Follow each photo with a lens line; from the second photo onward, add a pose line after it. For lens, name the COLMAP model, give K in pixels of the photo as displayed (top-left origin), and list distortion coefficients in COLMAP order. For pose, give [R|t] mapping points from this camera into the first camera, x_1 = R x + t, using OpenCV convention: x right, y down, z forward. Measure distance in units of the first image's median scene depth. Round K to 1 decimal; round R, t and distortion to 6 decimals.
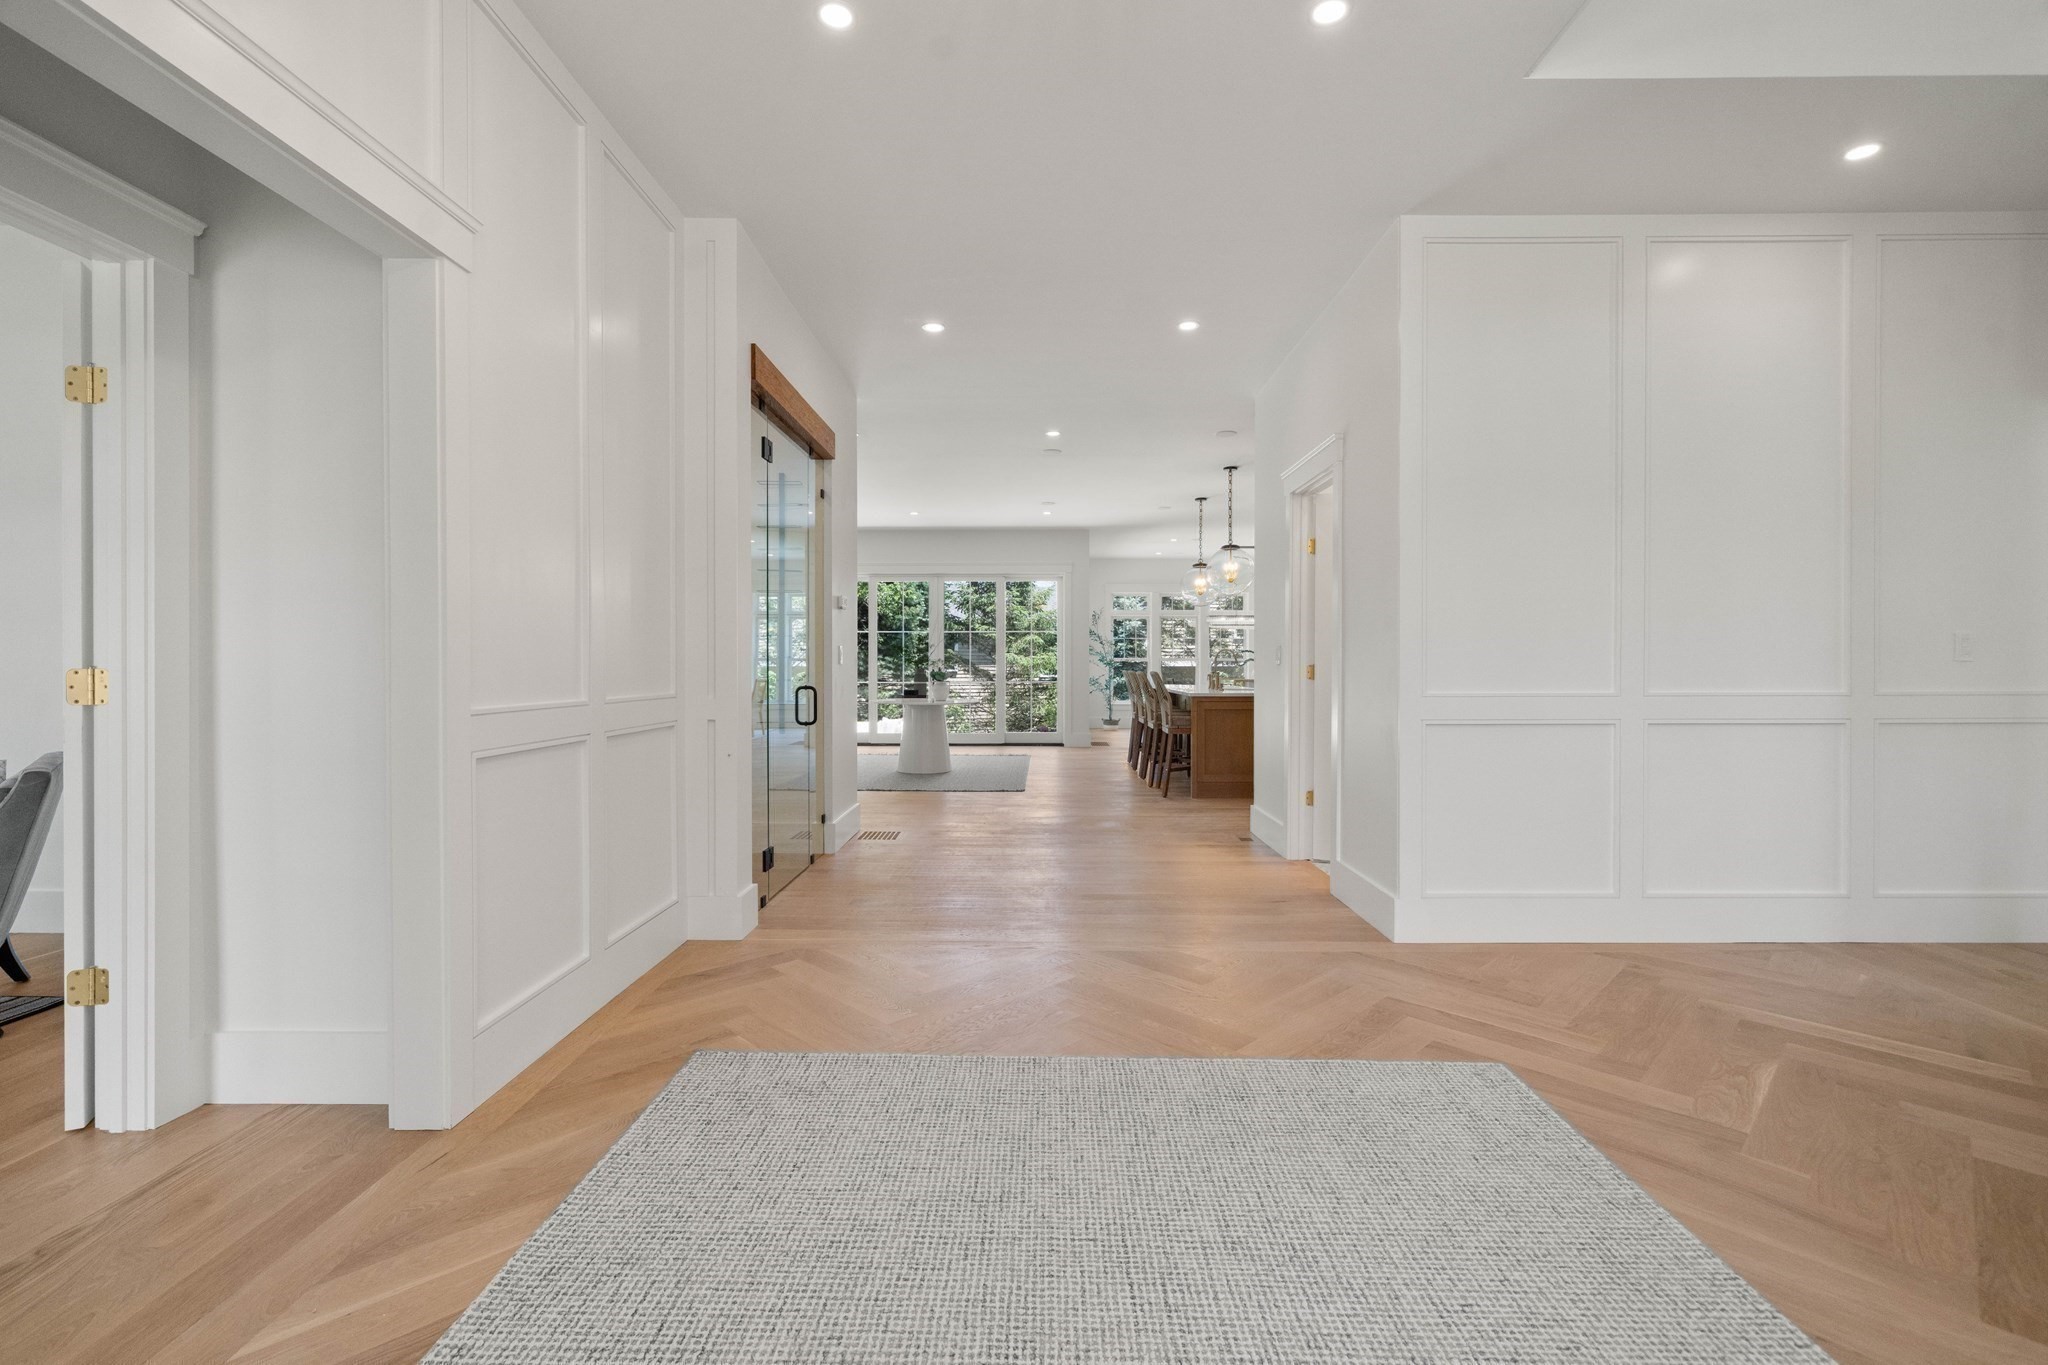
lens RADIAL K [[892.9, 0, 1027.6], [0, 892.9, 666.1], [0, 0, 1]] dist [-0.001796, -0.000425]
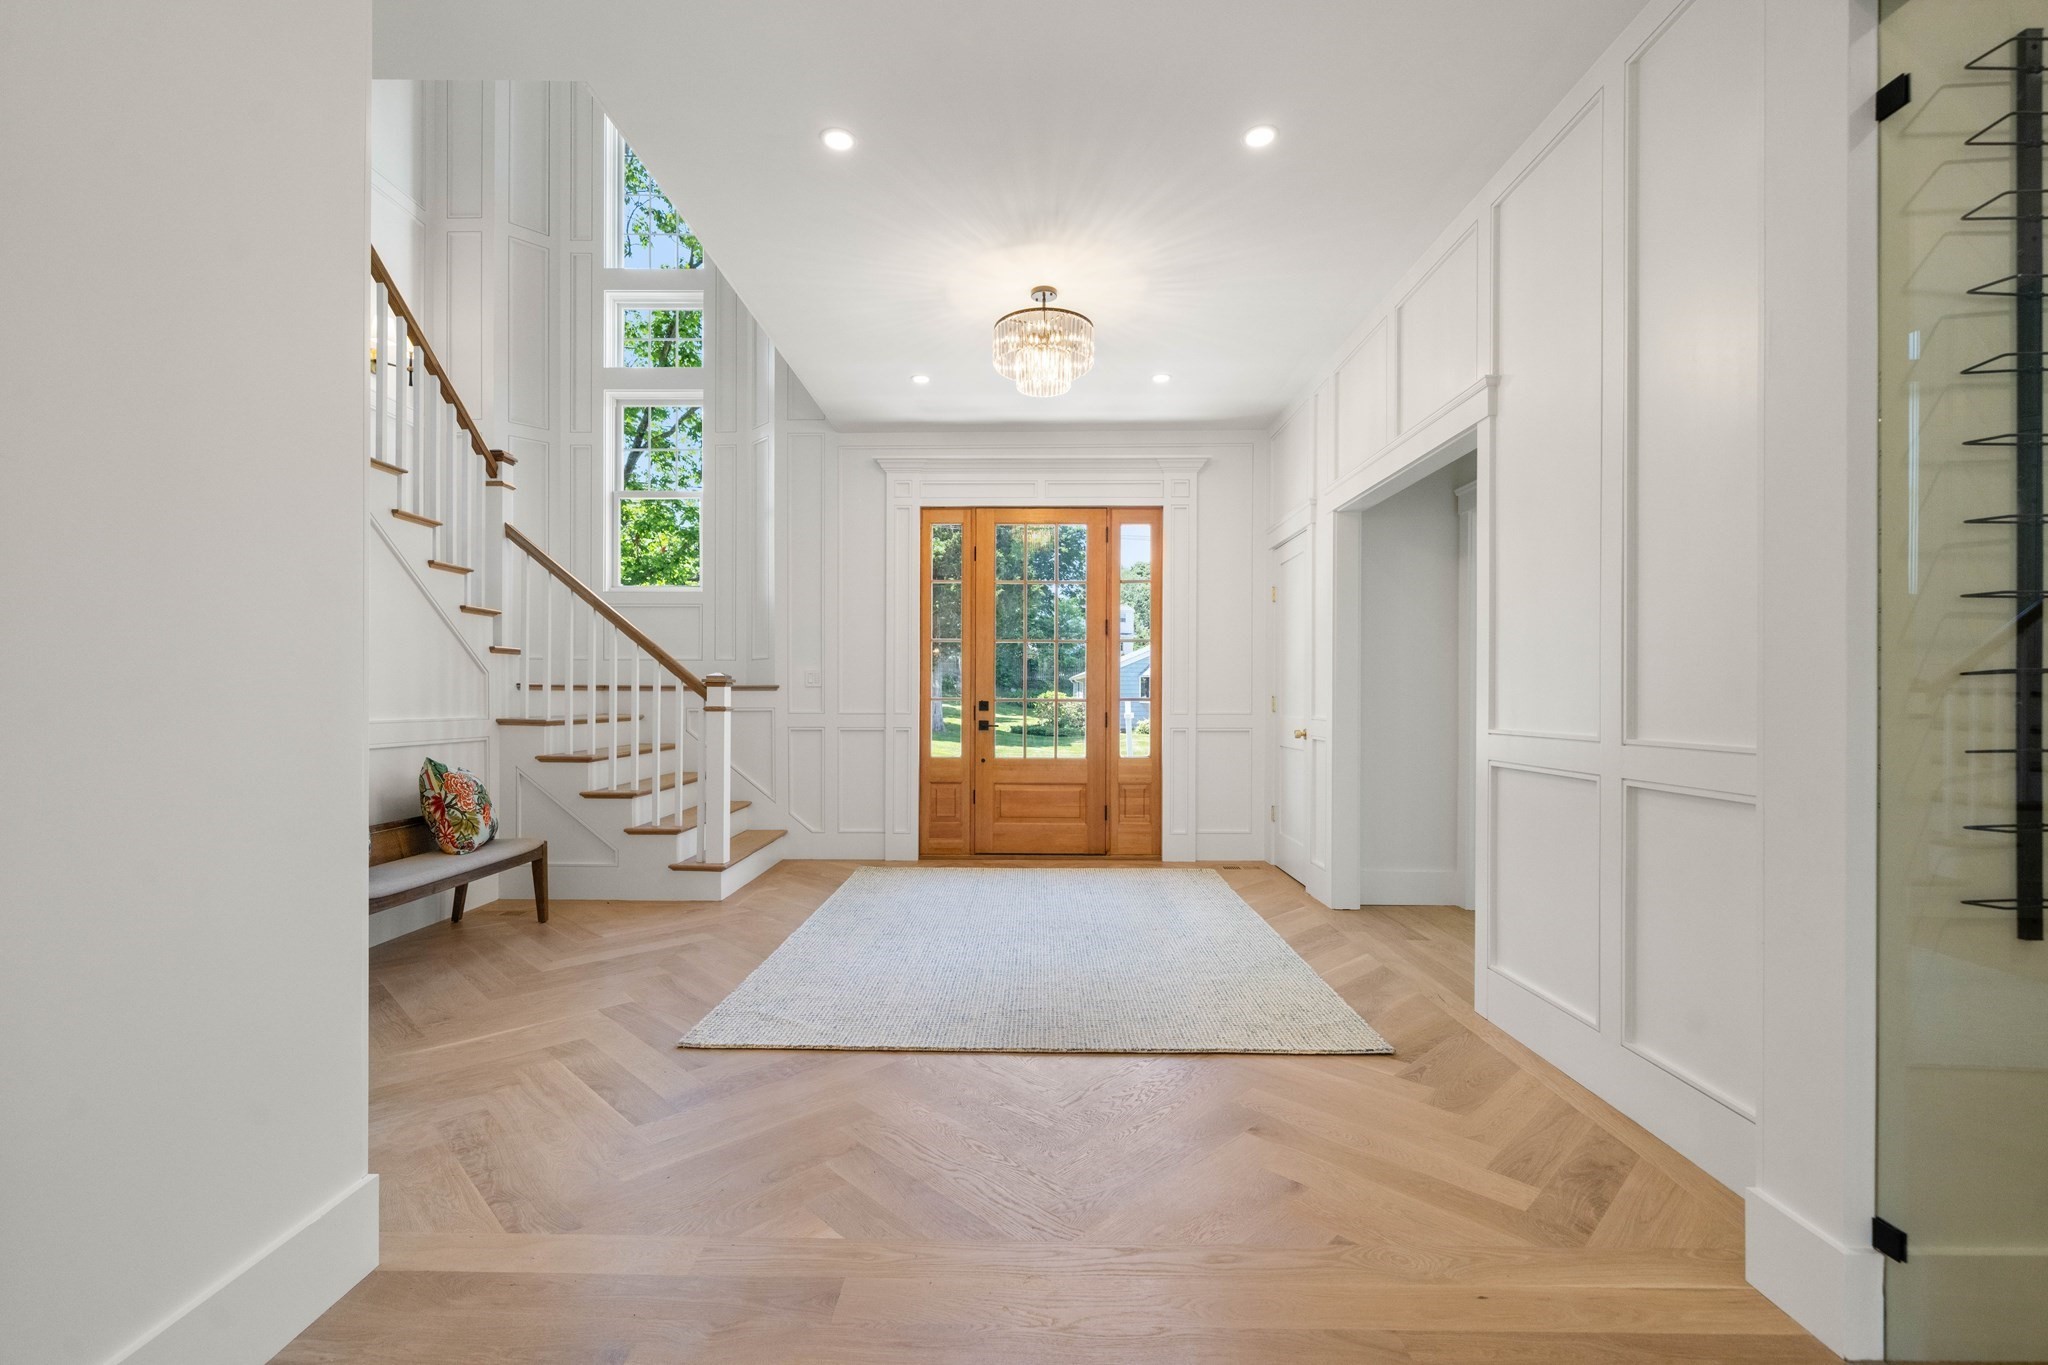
lens RADIAL K [[886.1, 0, 1024.0], [0, 886.1, 682.5], [0, 0, 1]] dist [-0.000729, -0.000144]
pose [[-0.999988, -0.004506, -0.001867, 0.087251], [-0.004474, 0.999844, -0.017074, 0.002596], [0.001943, -0.017065, -0.999852, 2.056362]]
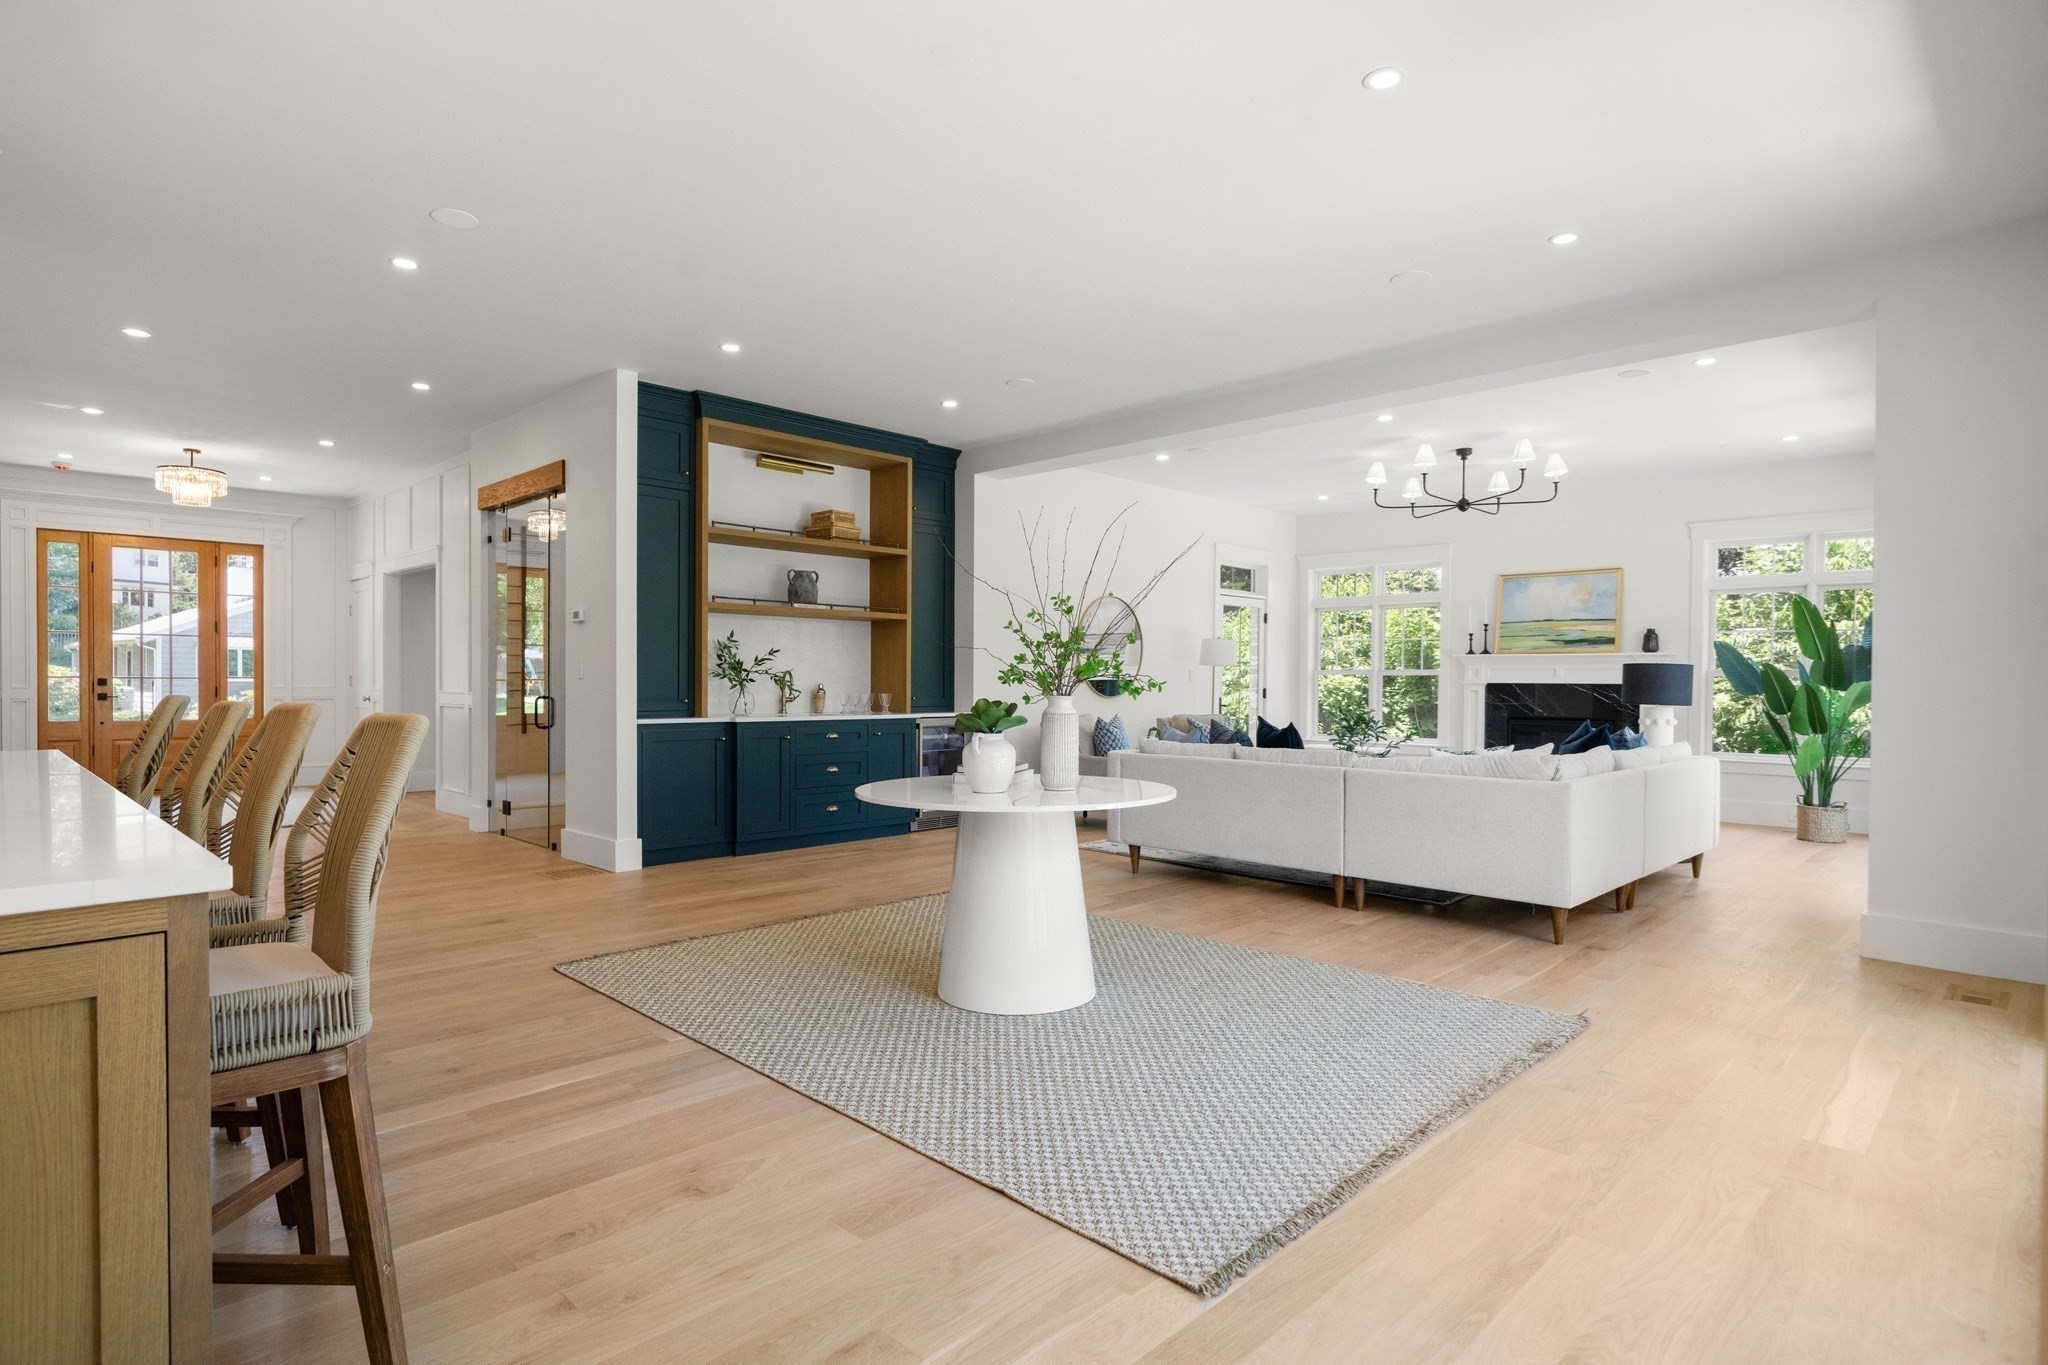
lens RADIAL K [[1061.8, 0, 1023.5], [0, 1061.8, 704.3], [0, 0, 1]] dist [-0.000462, -0.000355]
pose [[-0.692244, 0.008647, -0.721612, 0.631163], [-0.008473, 0.999762, 0.020108, 0.000342], [0.721614, 0.020034, -0.692006, 4.602234]]
